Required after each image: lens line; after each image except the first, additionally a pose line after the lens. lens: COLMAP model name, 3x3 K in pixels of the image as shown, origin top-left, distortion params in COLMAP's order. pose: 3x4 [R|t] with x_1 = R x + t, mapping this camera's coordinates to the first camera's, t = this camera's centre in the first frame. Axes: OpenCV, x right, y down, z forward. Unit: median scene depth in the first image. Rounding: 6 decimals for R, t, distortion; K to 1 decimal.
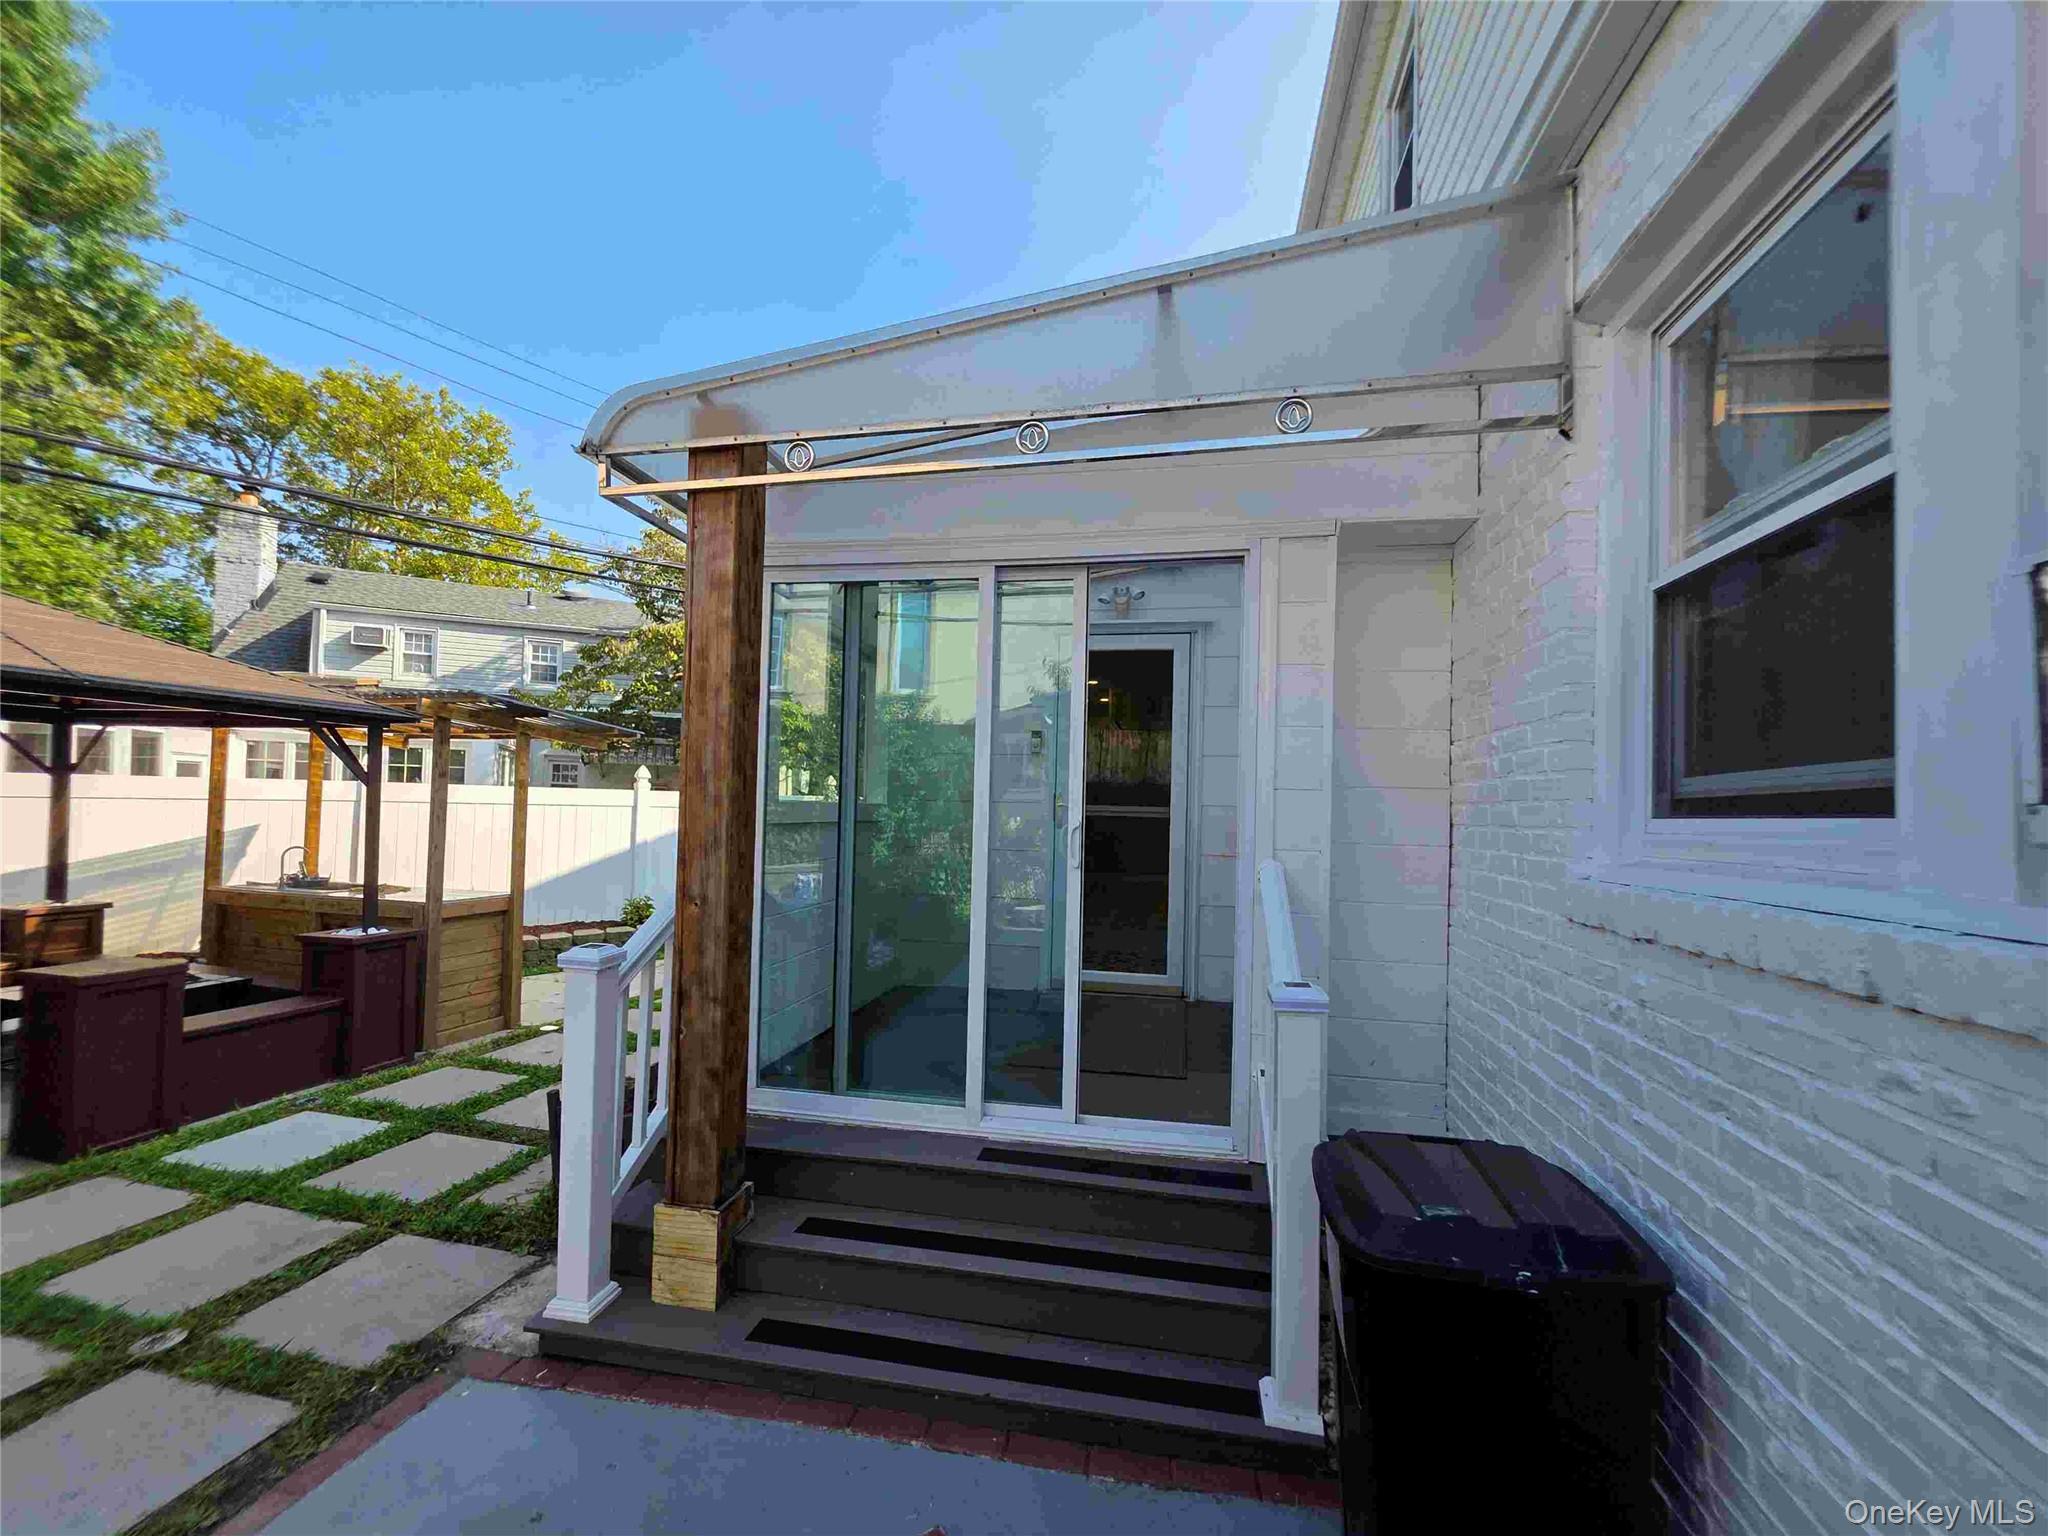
lens RADIAL K [[819.9, 0, 1019.6], [0, 819.9, 793.1], [0, 0, 1]] dist [0.000359, 0.000101]
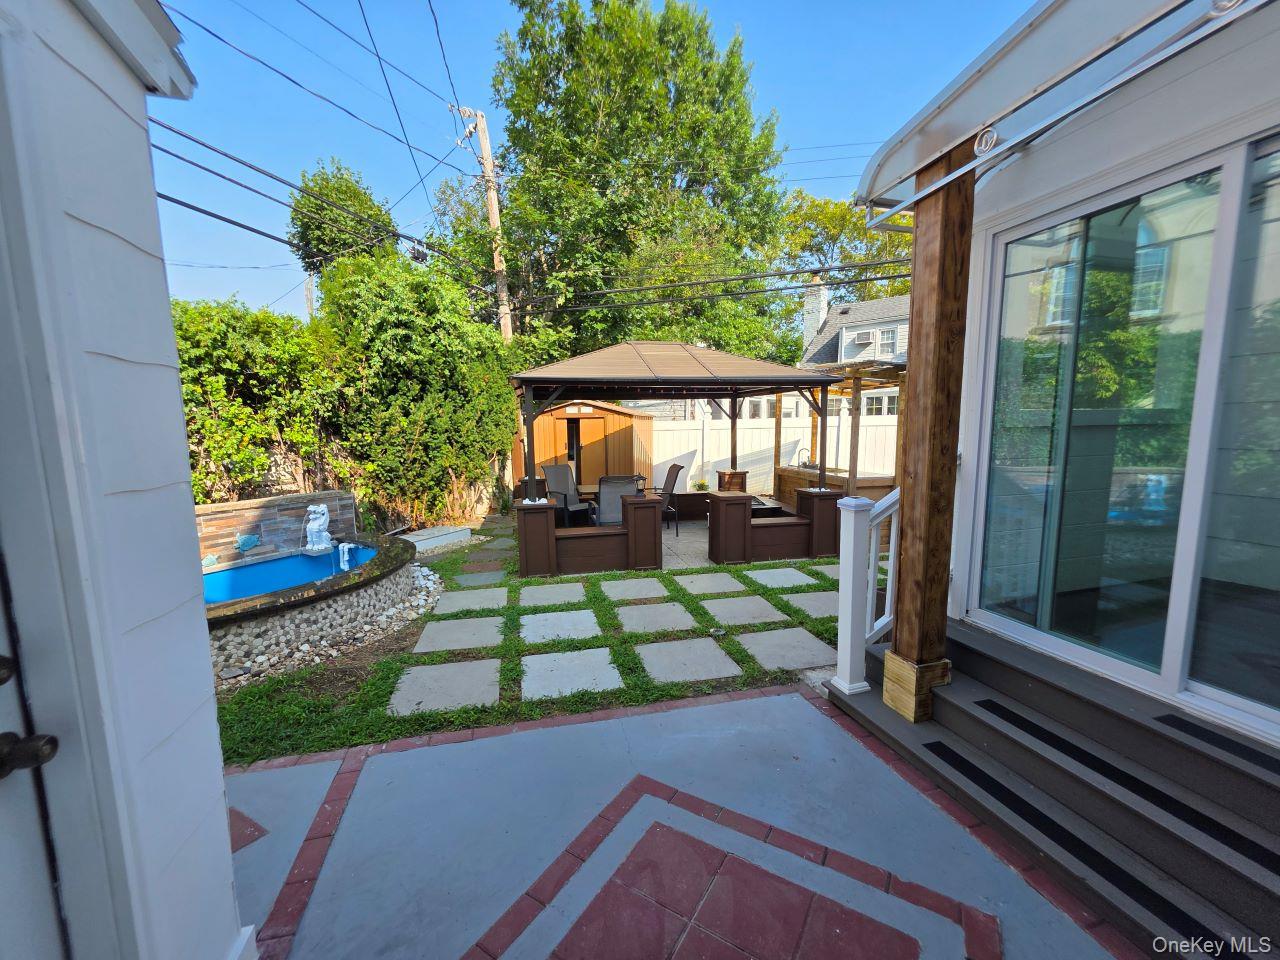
lens RADIAL K [[512.4, 0, 637.2], [0, 512.4, 495.7], [0, 0, 1]] dist [0.000359, 0.000101]
pose [[0.439271, 0.086608, -0.894170, 0.203729], [0.042011, 0.992273, 0.116749, 0.025158], [0.897372, -0.088849, 0.432238, 0.071362]]
